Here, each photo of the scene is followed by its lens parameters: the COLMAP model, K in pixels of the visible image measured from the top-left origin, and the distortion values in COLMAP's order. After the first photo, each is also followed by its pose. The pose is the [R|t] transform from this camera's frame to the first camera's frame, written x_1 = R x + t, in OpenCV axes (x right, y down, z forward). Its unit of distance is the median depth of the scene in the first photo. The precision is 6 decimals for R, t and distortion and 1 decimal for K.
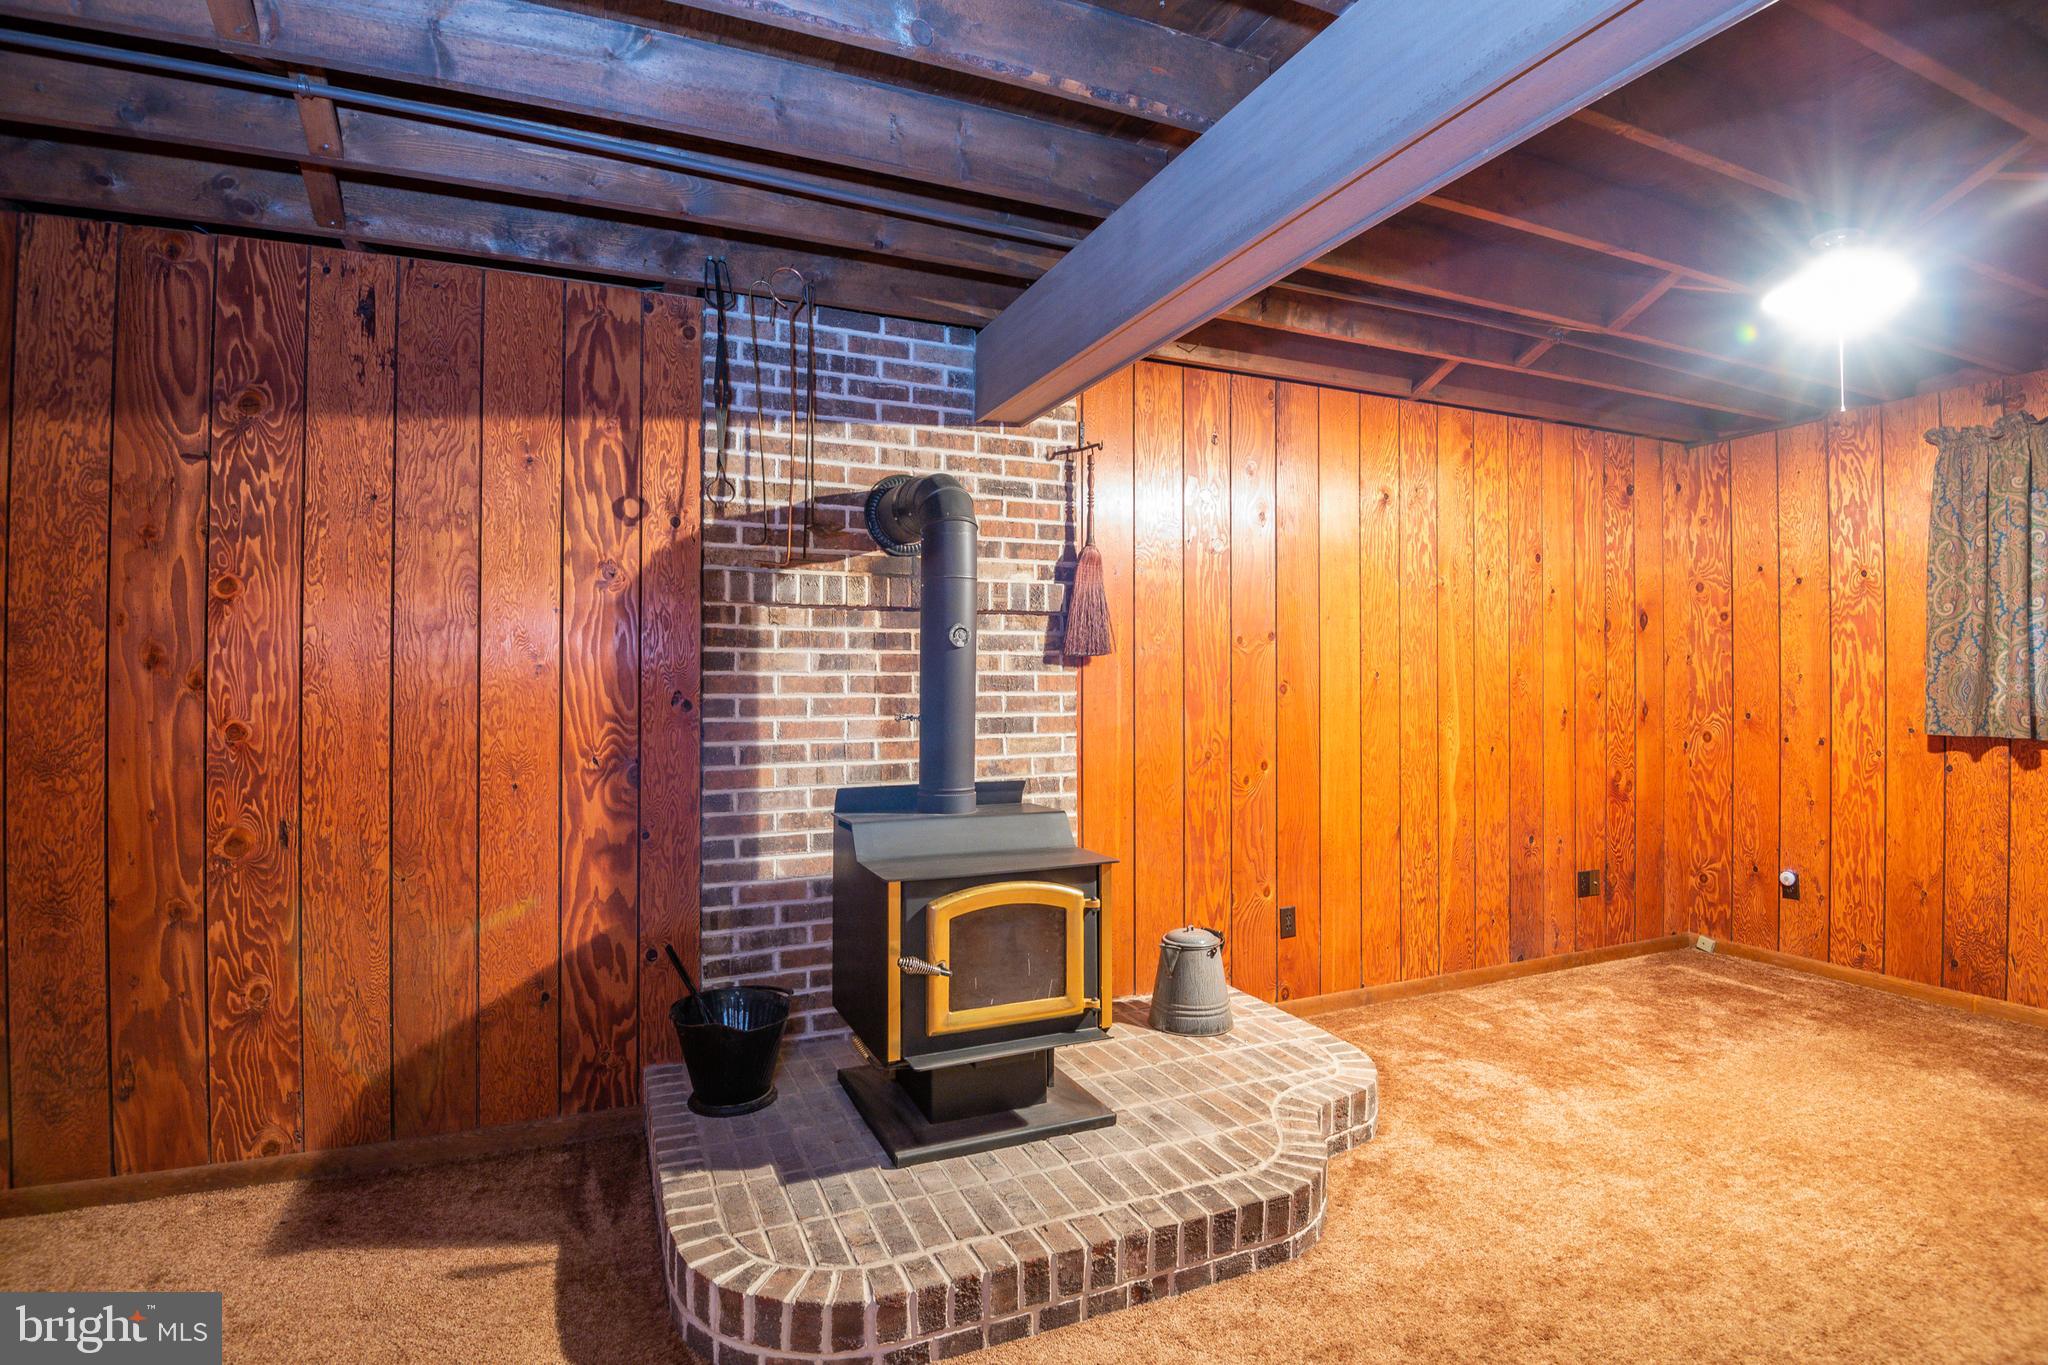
lens RADIAL K [[981.1, 0, 1020.1], [0, 981.1, 672.8], [0, 0, 1]] dist [0.002142, -0.025613]
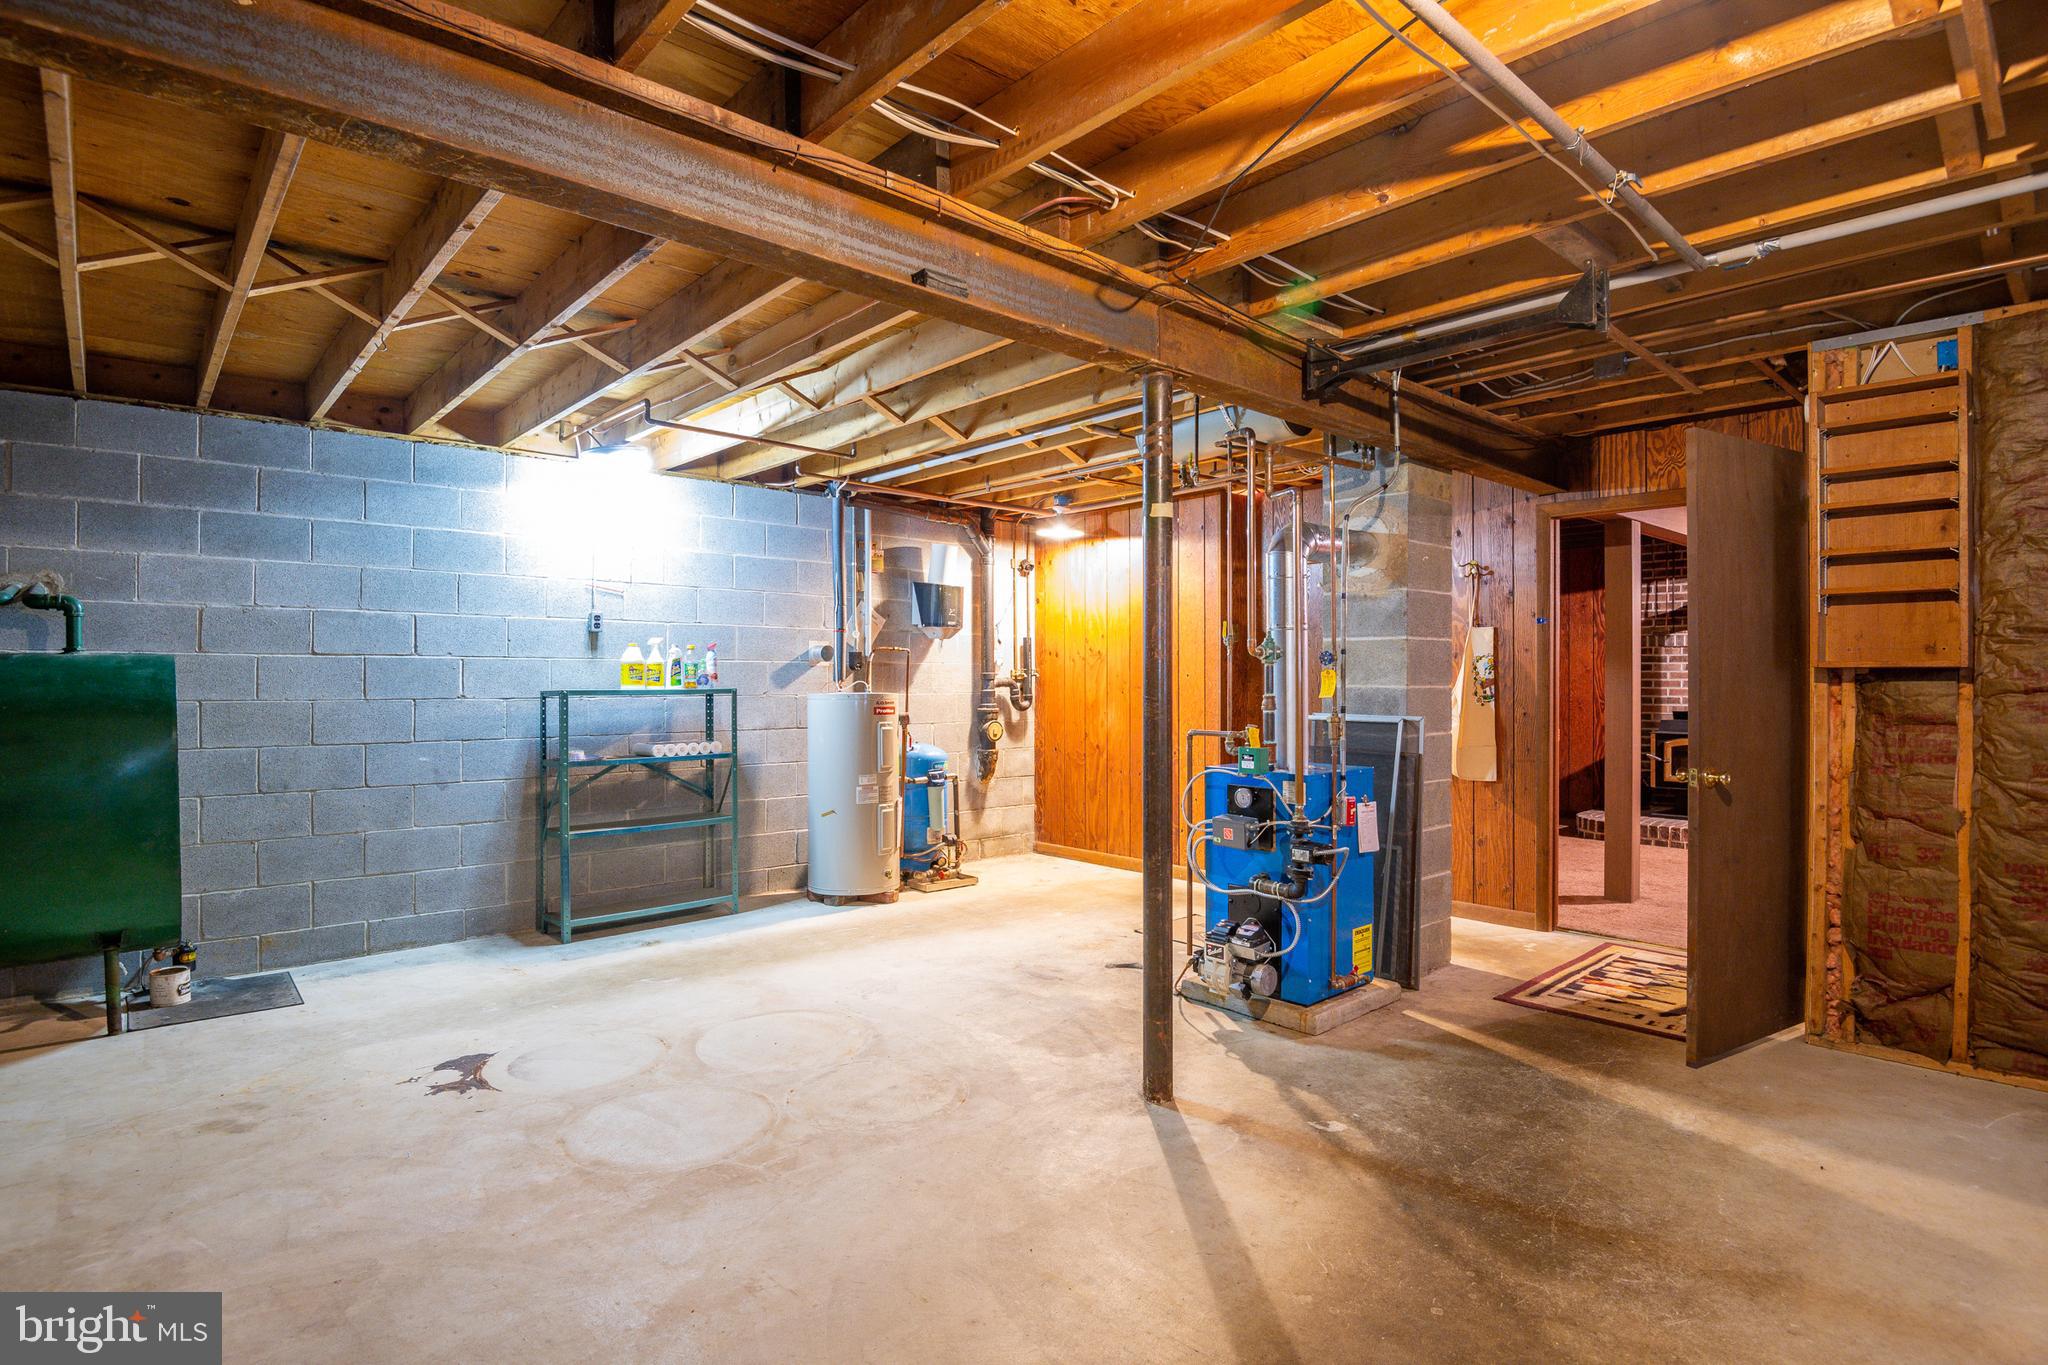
lens RADIAL K [[1029.3, 0, 1024.0], [0, 1029.3, 682.5], [0, 0, 1]] dist [-0.024273, -0.000292]
pose [[0.316791, 0.004926, -0.948483, 1.943707], [0.006737, 0.999950, 0.007443, -0.002098], [0.948472, -0.008748, 0.316741, -1.670263]]
